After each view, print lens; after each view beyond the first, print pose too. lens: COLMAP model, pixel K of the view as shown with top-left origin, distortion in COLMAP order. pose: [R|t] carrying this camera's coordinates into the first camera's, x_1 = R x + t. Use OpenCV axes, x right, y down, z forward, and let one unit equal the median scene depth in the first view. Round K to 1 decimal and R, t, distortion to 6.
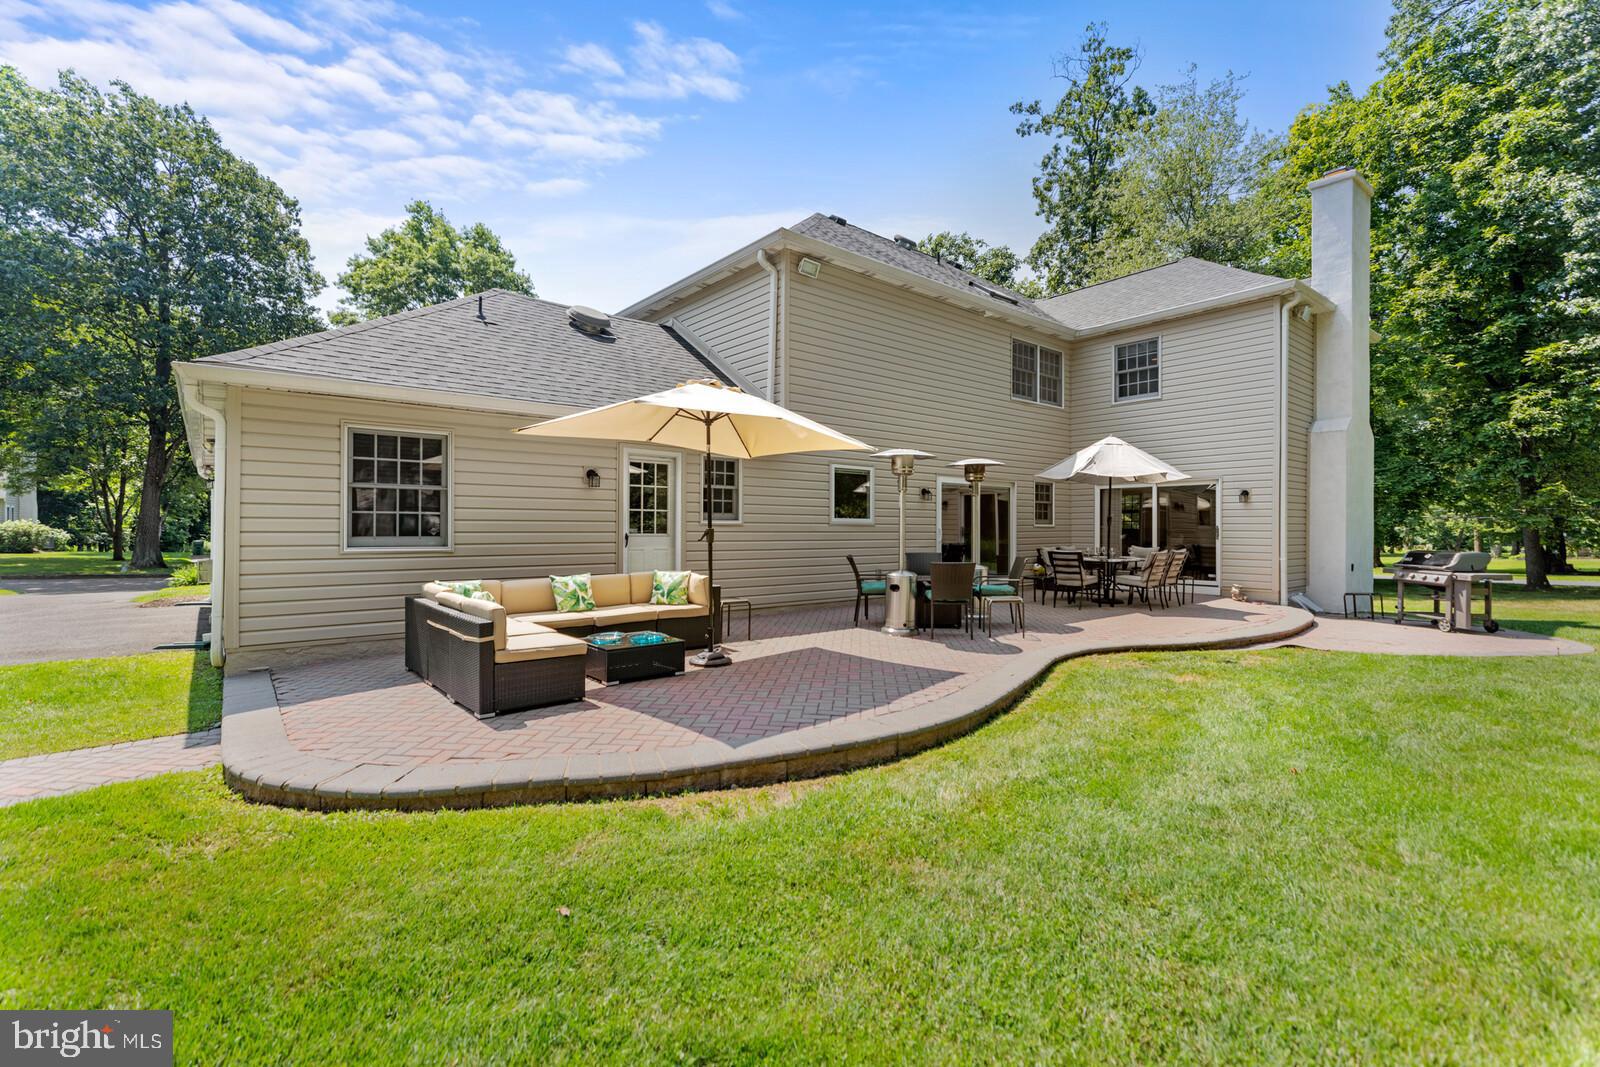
lens RADIAL K [[704.4, 0, 793.6], [0, 704.4, 526.3], [0, 0, 1]] dist [0.000734, 0.000803]
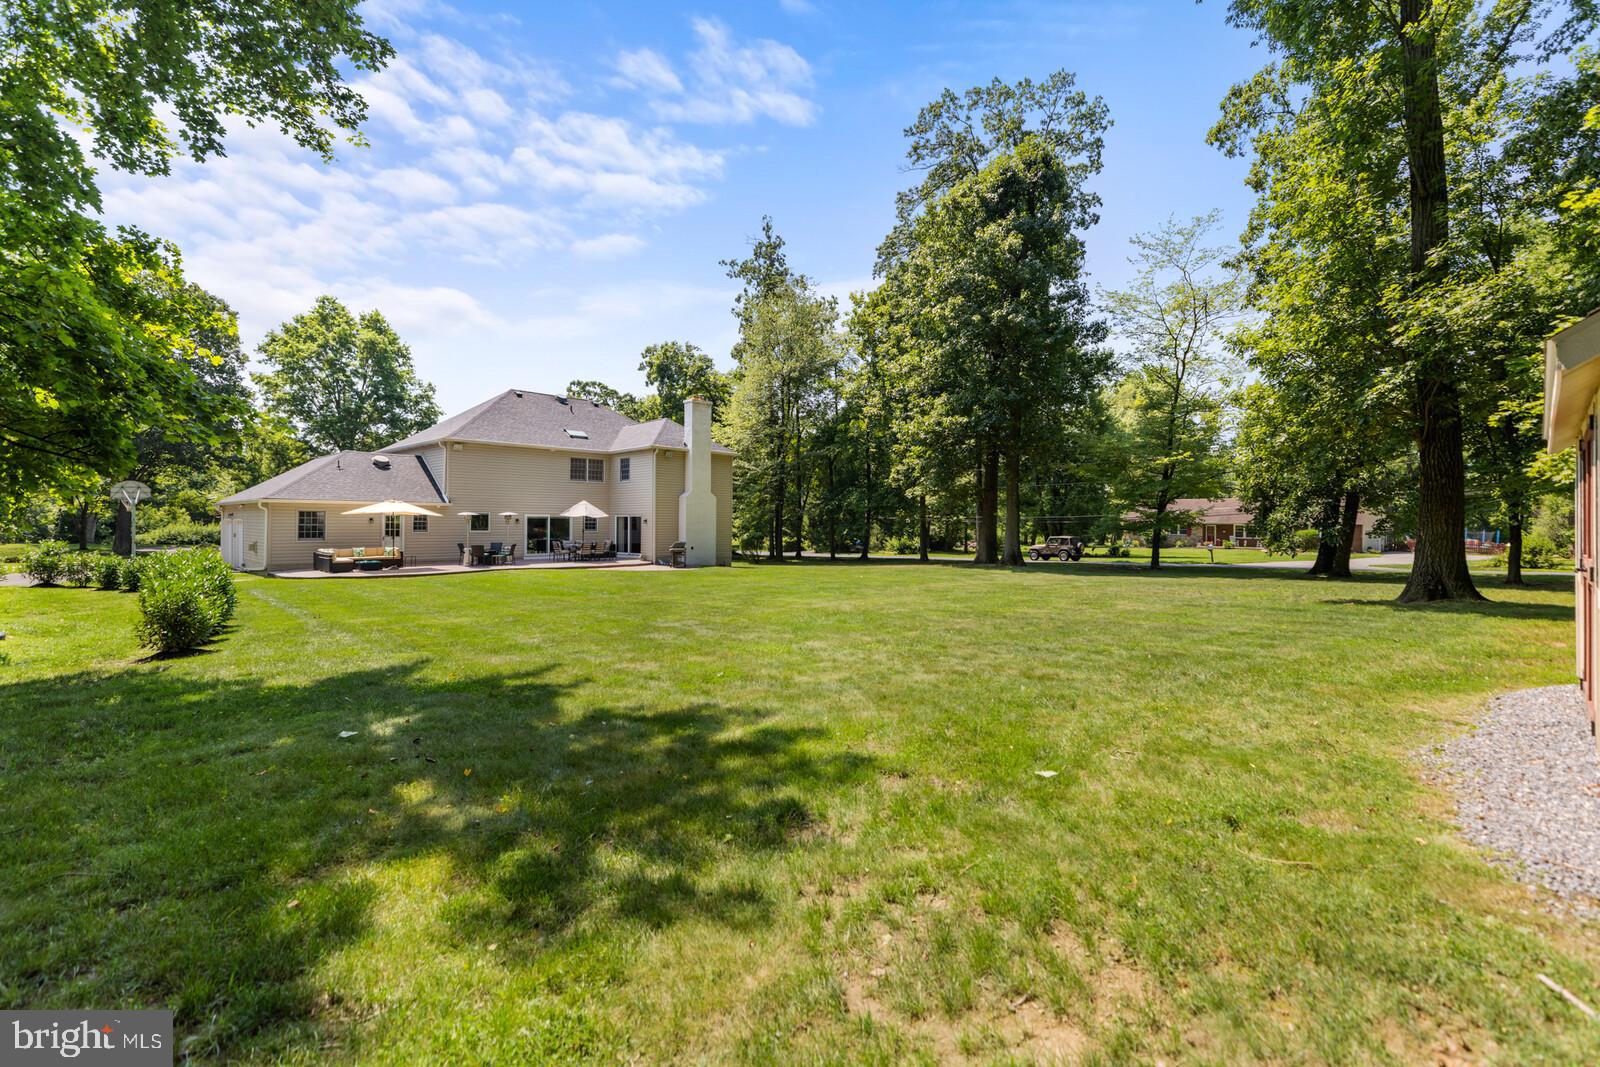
lens RADIAL K [[704.4, 0, 802.1], [0, 704.4, 517.3], [0, 0, 1]] dist [0.000734, 0.000803]
pose [[0.994452, -0.008654, 0.104834, 0.864588], [0.010807, 0.999742, -0.019992, 0.004170], [-0.104634, 0.021014, 0.994289, -1.580492]]
